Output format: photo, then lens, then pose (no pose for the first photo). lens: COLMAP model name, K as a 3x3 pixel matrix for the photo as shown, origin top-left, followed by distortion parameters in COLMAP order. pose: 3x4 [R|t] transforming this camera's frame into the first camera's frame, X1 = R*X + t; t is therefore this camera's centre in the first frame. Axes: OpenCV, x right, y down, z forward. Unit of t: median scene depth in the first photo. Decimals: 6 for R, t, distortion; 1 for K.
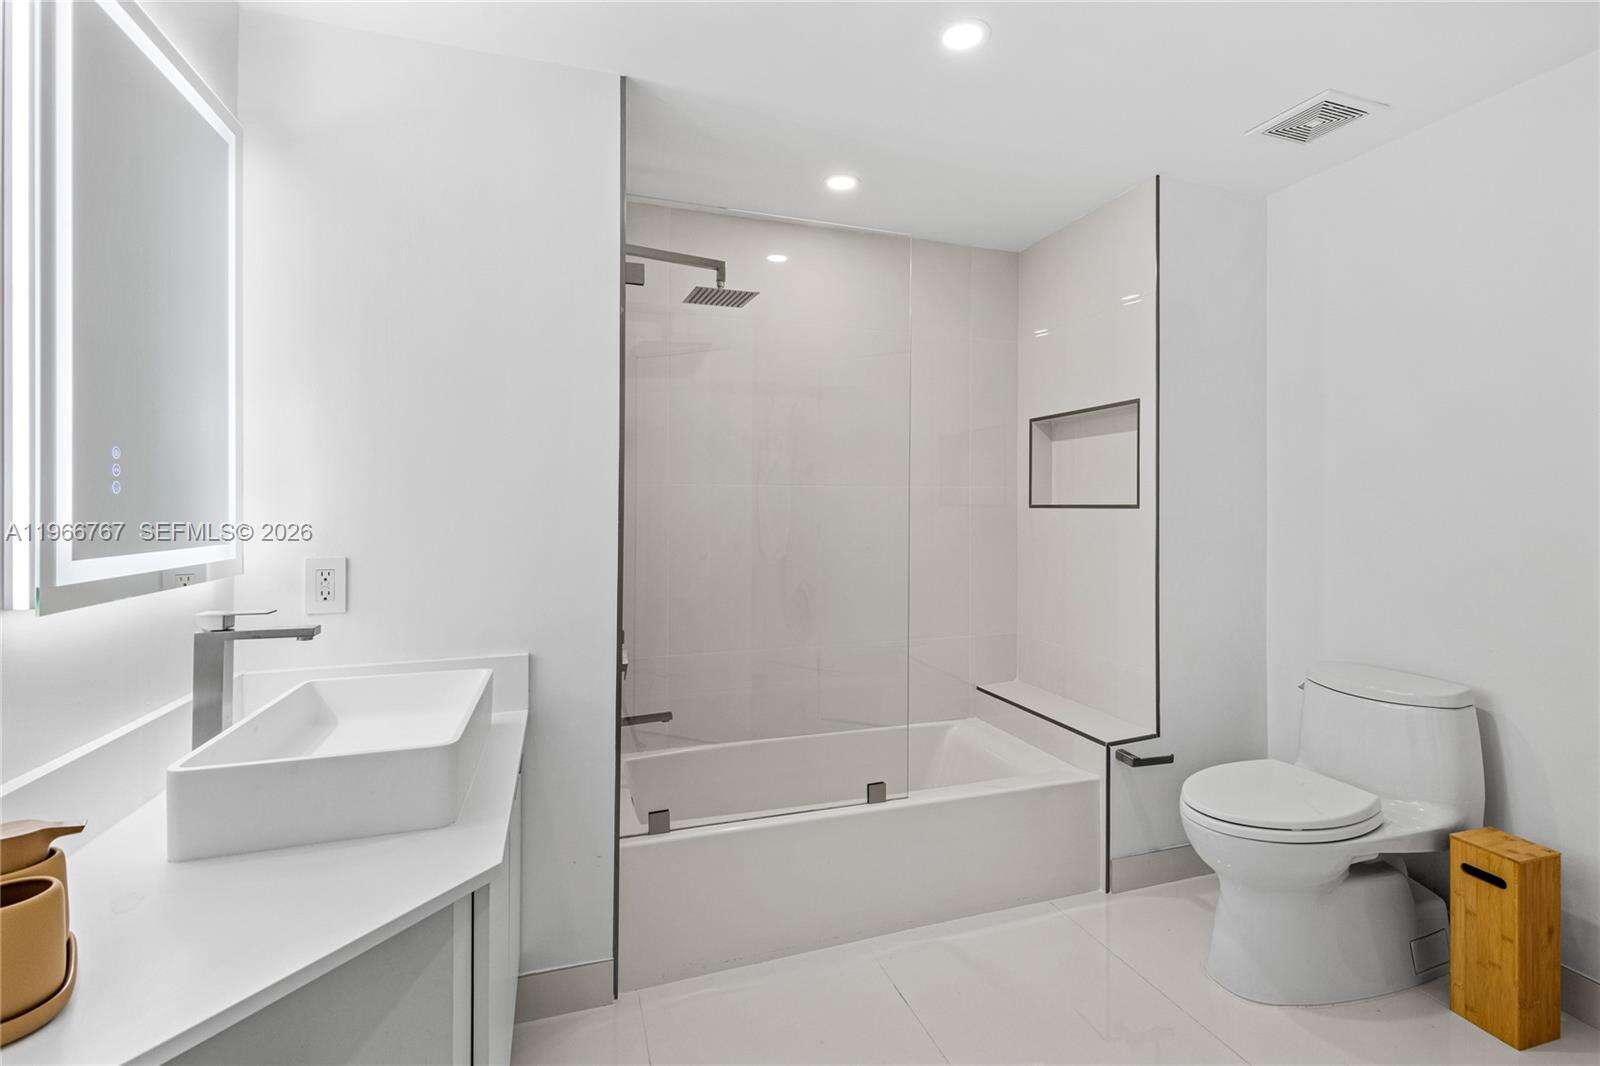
lens RADIAL K [[732.3, 0, 801.6], [0, 732.3, 519.1], [0, 0, 1]] dist [0.011450, 0.000834]
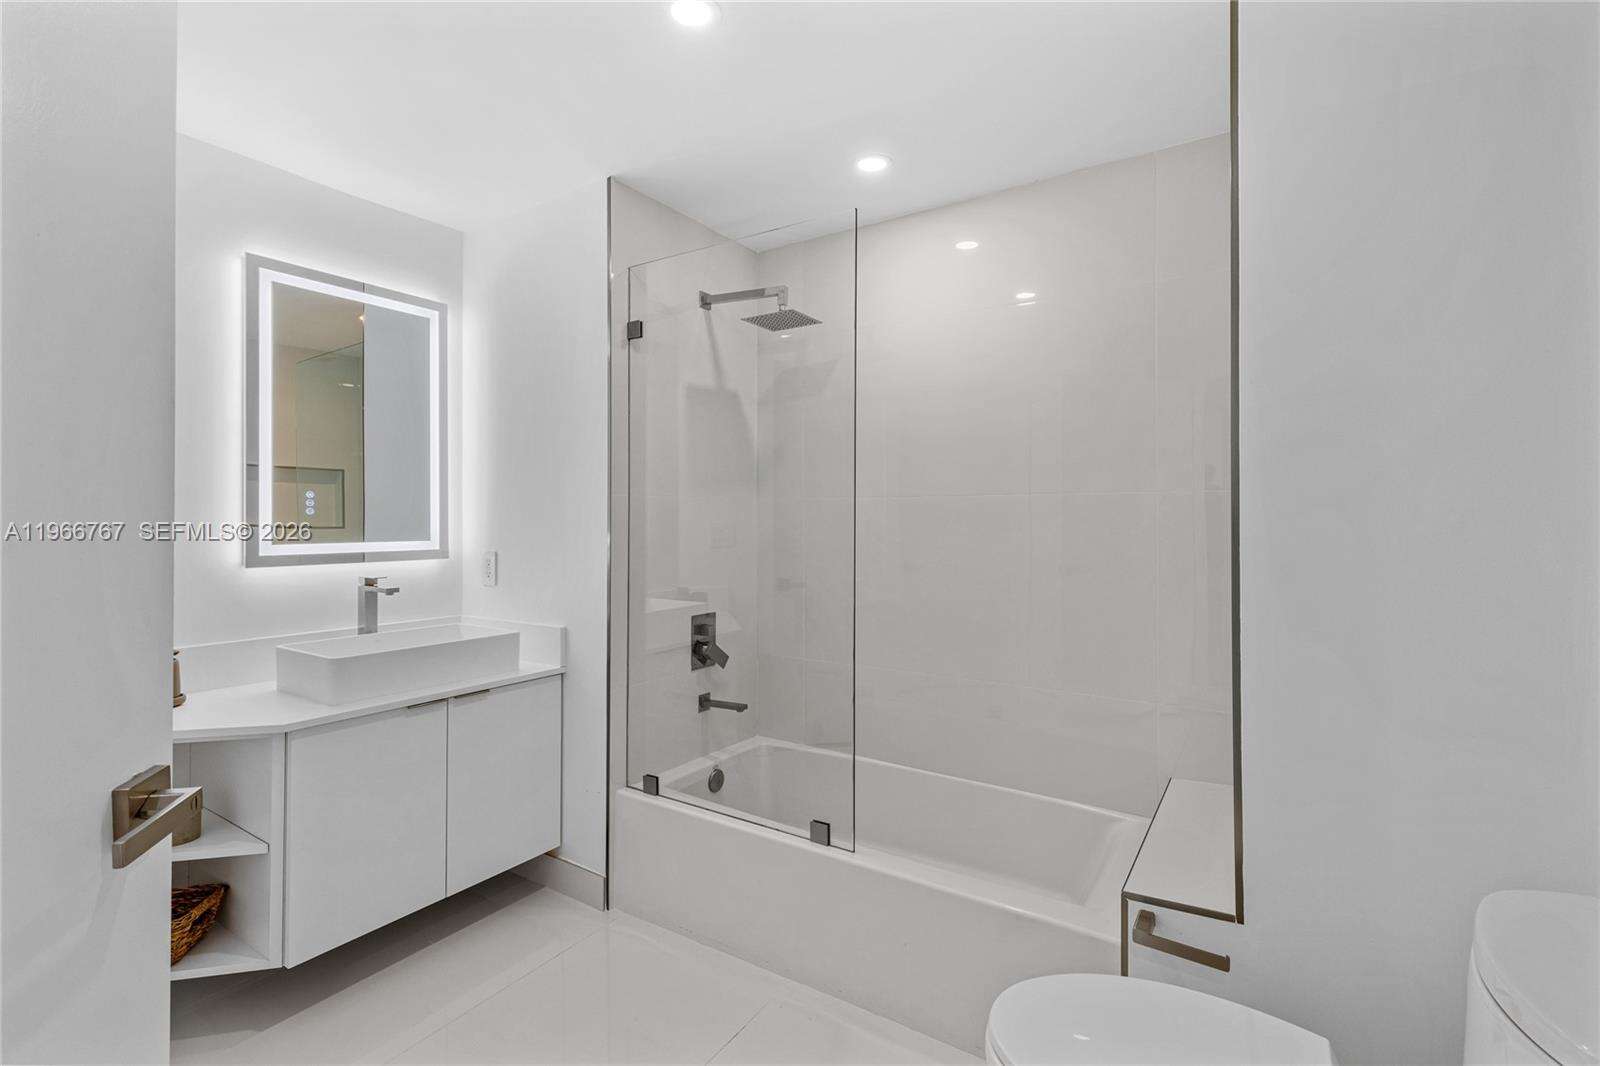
lens RADIAL K [[732.3, 0, 798.3], [0, 732.3, 525.7], [0, 0, 1]] dist [0.011450, 0.000834]
pose [[0.619125, 0.013042, -0.785184, 0.819236], [-0.012505, 0.999899, 0.006749, -0.017020], [0.785193, 0.005640, 0.619225, 0.417799]]
